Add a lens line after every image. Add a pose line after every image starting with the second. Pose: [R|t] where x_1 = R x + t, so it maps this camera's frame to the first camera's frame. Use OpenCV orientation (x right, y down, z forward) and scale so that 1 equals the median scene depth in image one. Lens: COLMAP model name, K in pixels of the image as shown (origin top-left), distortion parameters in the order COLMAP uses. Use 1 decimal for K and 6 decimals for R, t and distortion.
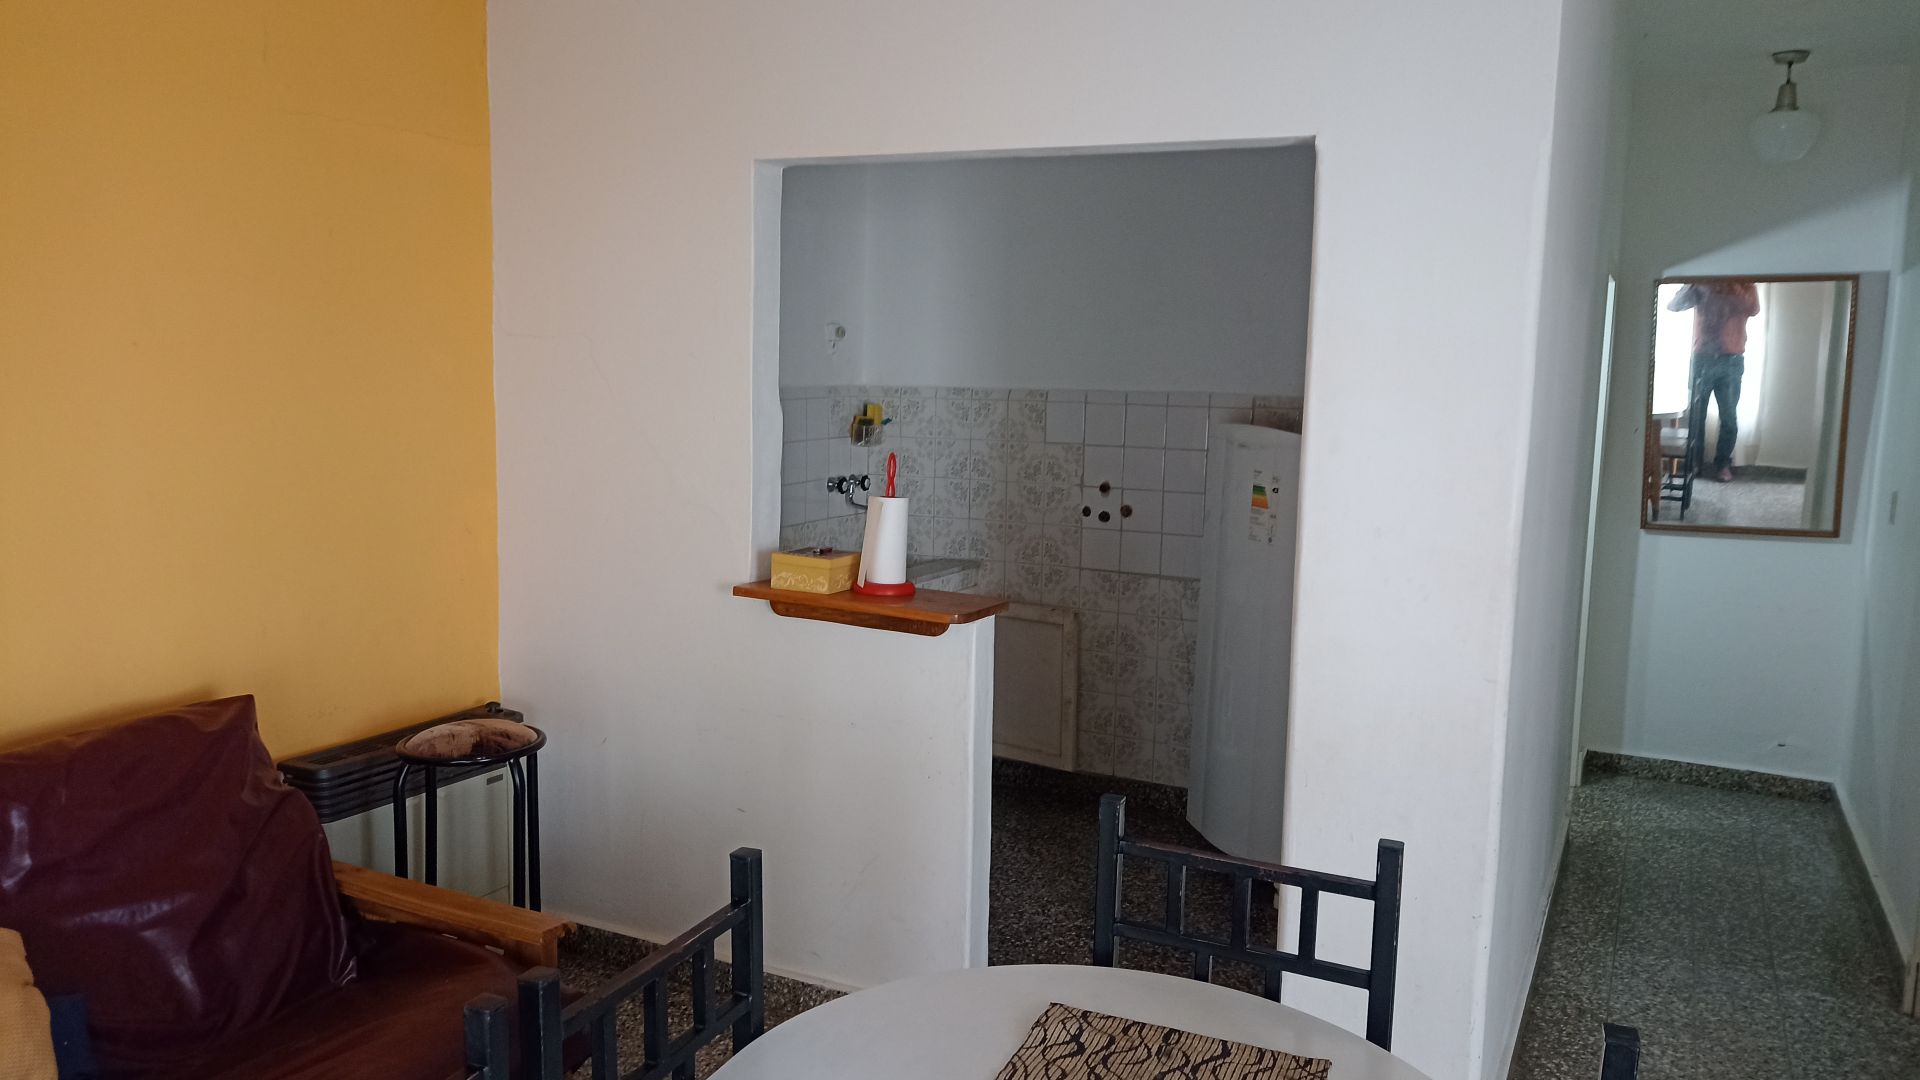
lens RADIAL K [[1402.6, 0, 968.5], [0, 1402.6, 526.4], [0, 0, 1]] dist [0.030323, -0.030835]
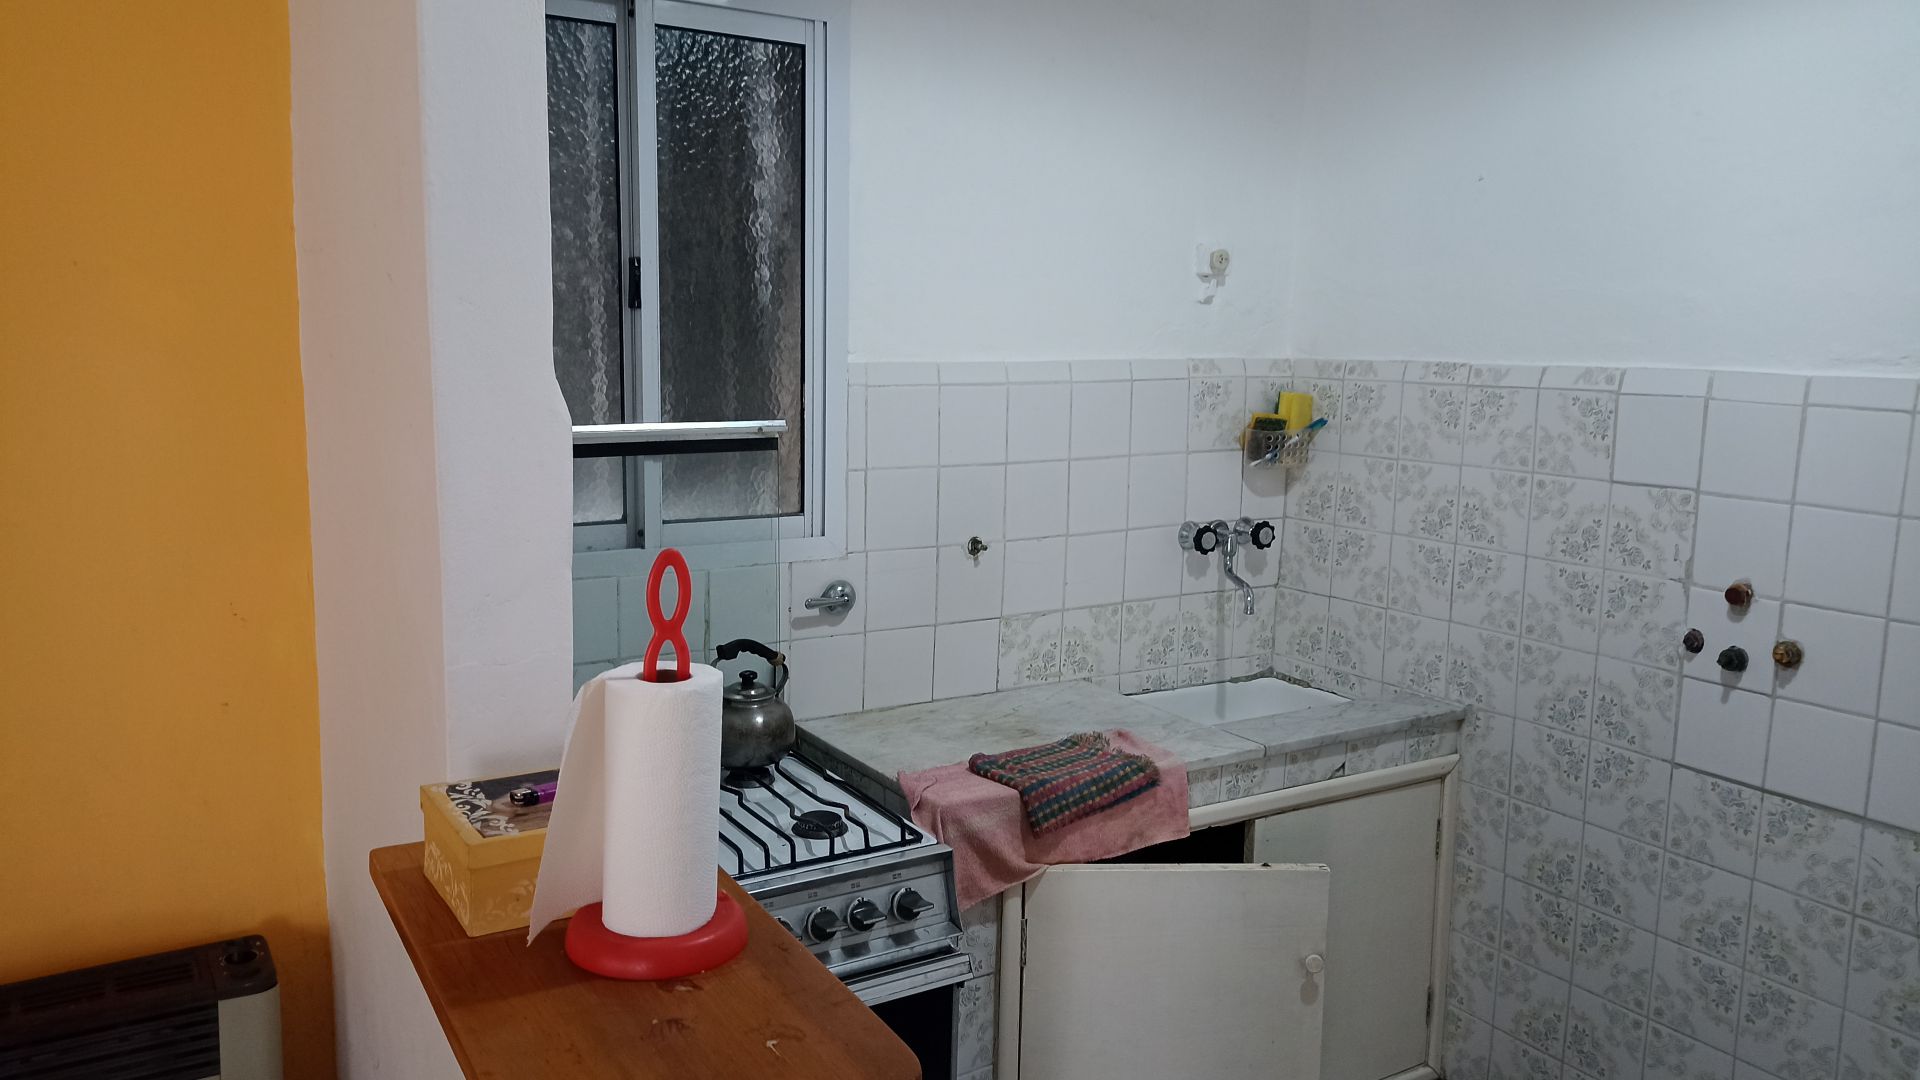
lens RADIAL K [[1402.6, 0, 950.5], [0, 1402.6, 539.7], [0, 0, 1]] dist [0.030323, -0.030835]
pose [[0.849228, 0.073322, -0.522910, 0.116399], [-0.059371, 0.997291, 0.043419, -0.048568], [0.524677, -0.005827, 0.851281, 0.495991]]
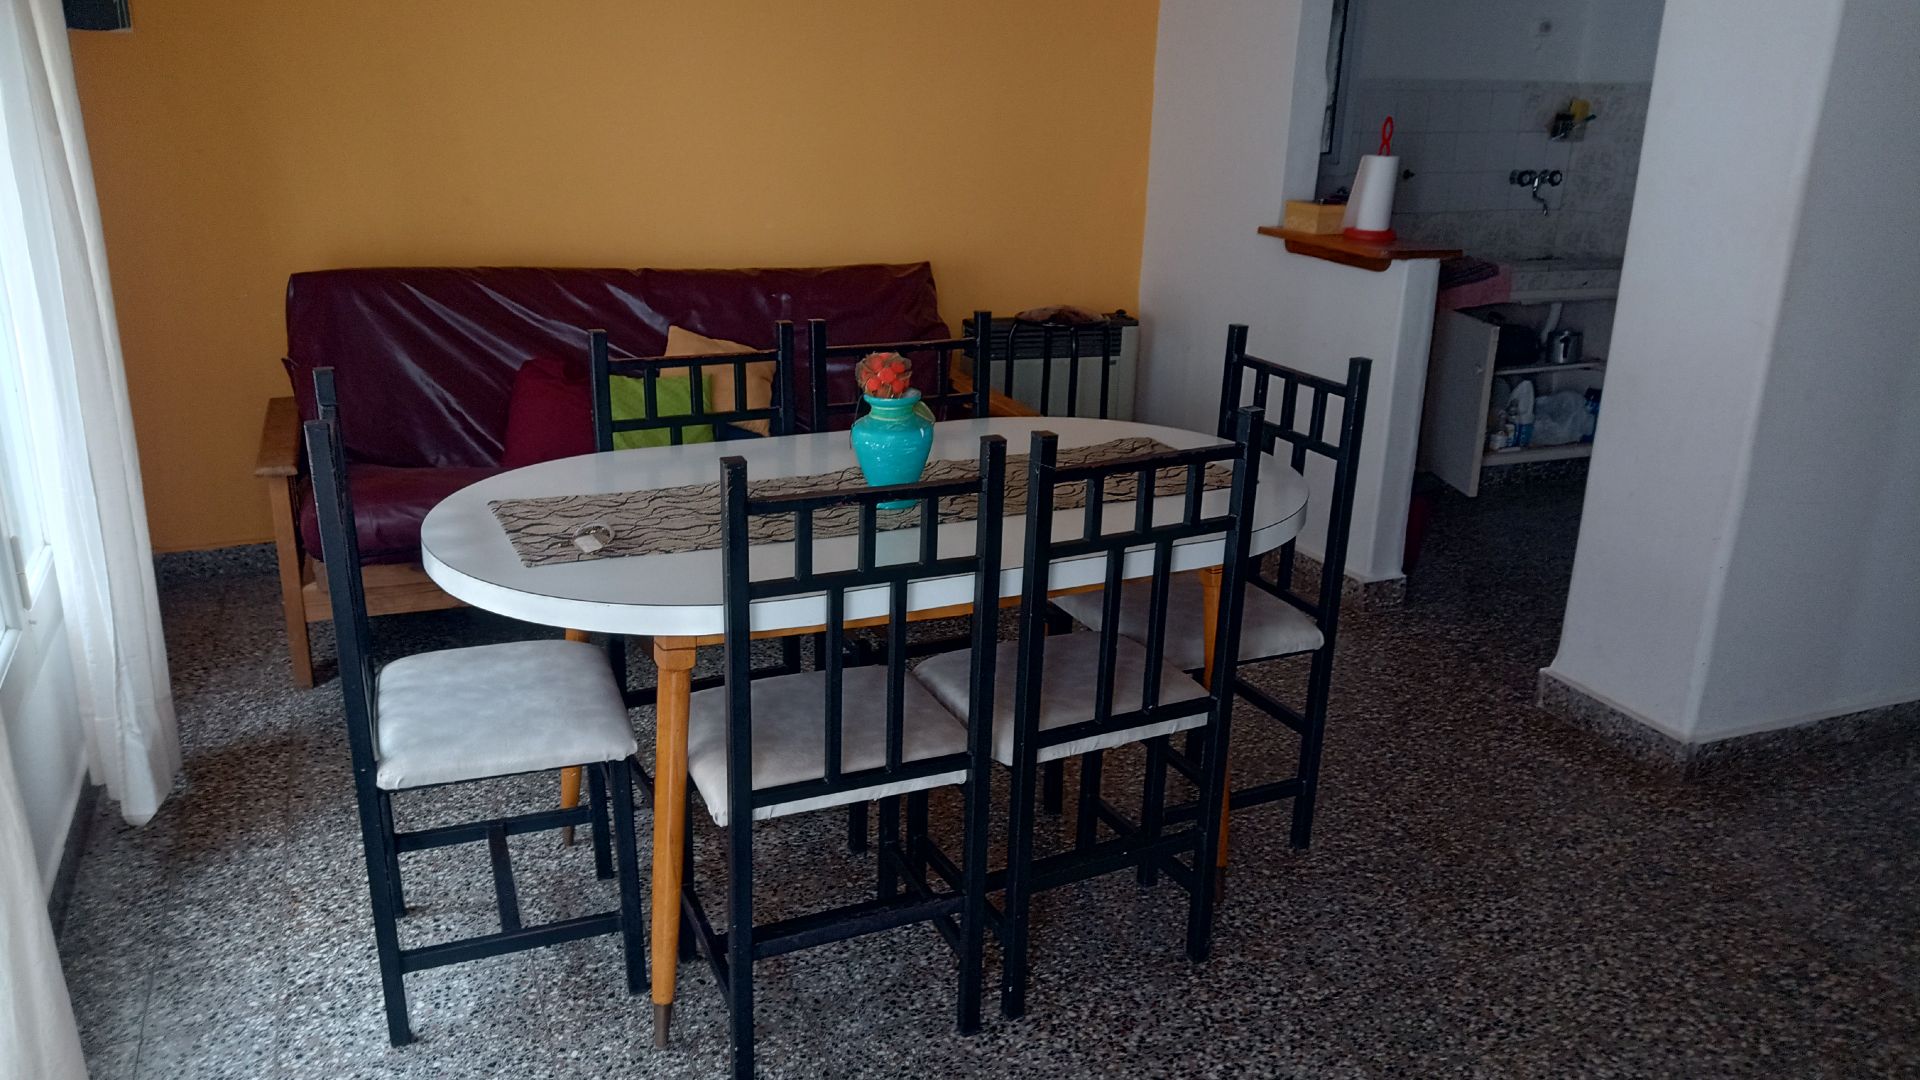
lens RADIAL K [[1402.6, 0, 963.2], [0, 1402.6, 551.6], [0, 0, 1]] dist [0.030323, -0.030835]
pose [[0.750274, 0.194484, -0.631875, 0.336279], [-0.071803, 0.974070, 0.214551, 0.050180], [0.657217, -0.115601, 0.744784, -0.122527]]
